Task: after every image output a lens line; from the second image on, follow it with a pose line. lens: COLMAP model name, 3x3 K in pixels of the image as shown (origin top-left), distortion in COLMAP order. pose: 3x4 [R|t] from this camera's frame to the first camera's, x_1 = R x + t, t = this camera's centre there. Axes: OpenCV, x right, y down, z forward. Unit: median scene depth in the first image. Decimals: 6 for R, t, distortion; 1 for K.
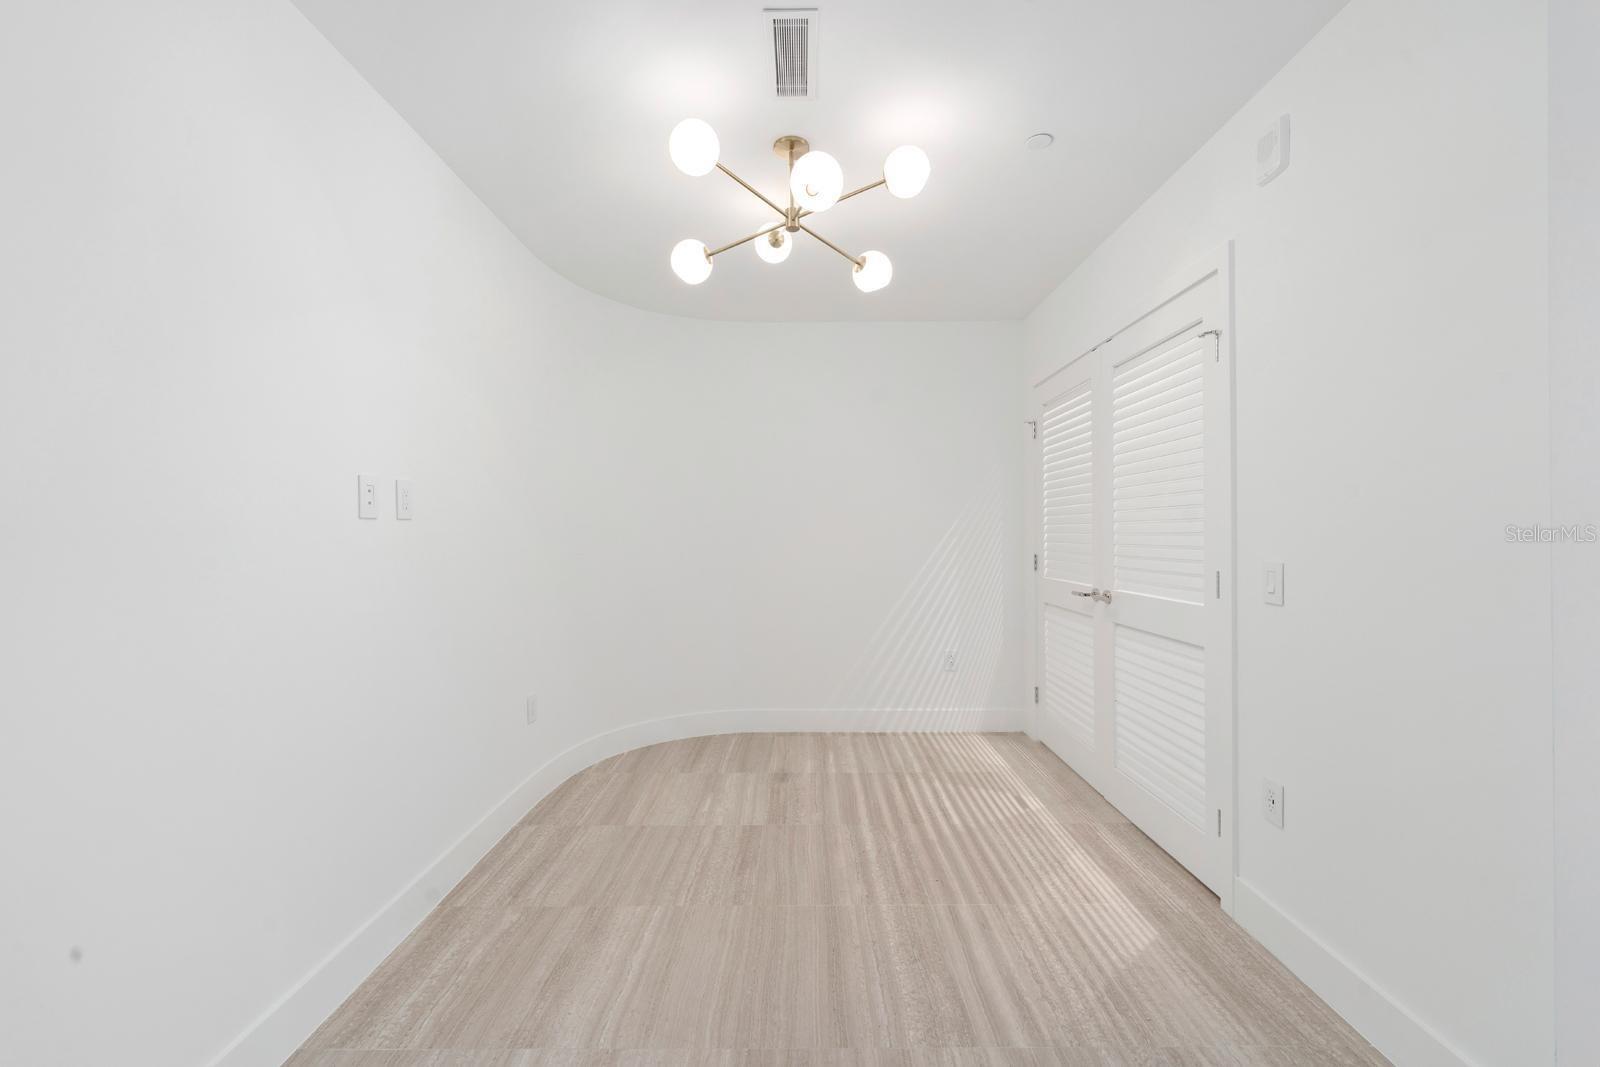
lens RADIAL K [[644.8, 0, 800.0], [0, 644.8, 533.5], [0, 0, 1]] dist [0.000567, 0.000048]
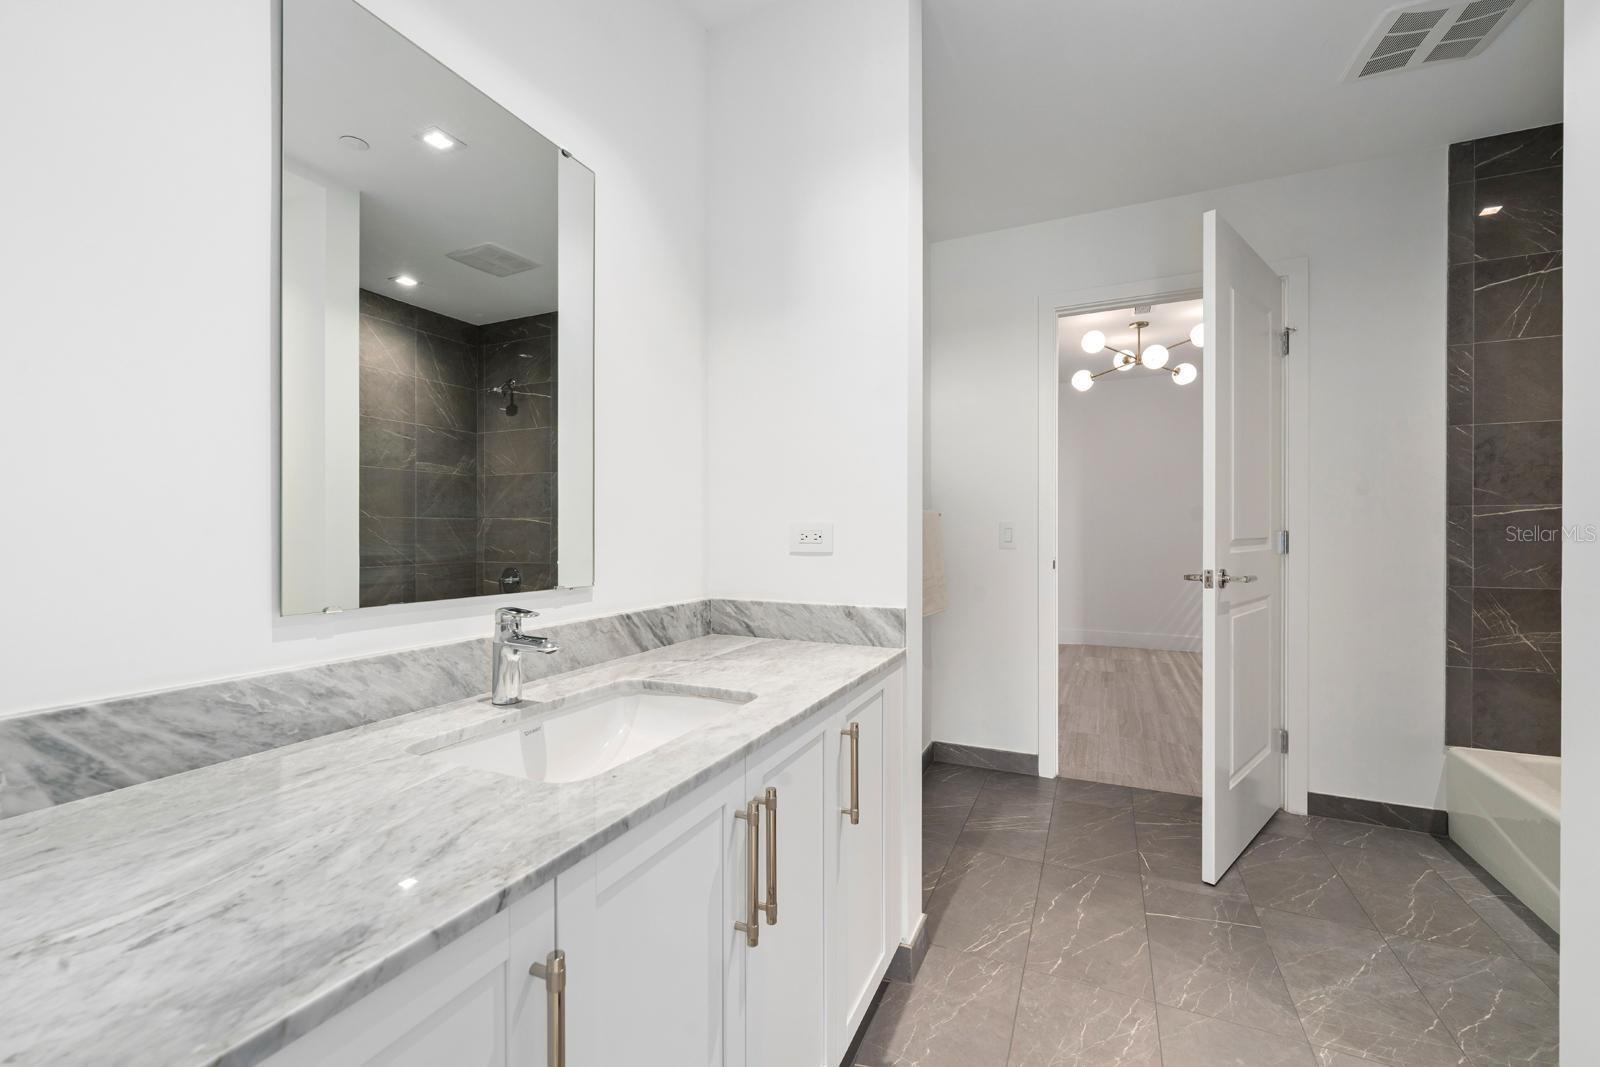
lens RADIAL K [[644.8, 0, 800.0], [0, 644.8, 533.5], [0, 0, 1]] dist [0.000567, 0.000048]
pose [[0.906041, 0.008130, -0.423112, -0.087219], [-0.007006, 0.999967, 0.004212, 0.052334], [0.423132, -0.000852, 0.906068, -0.986727]]
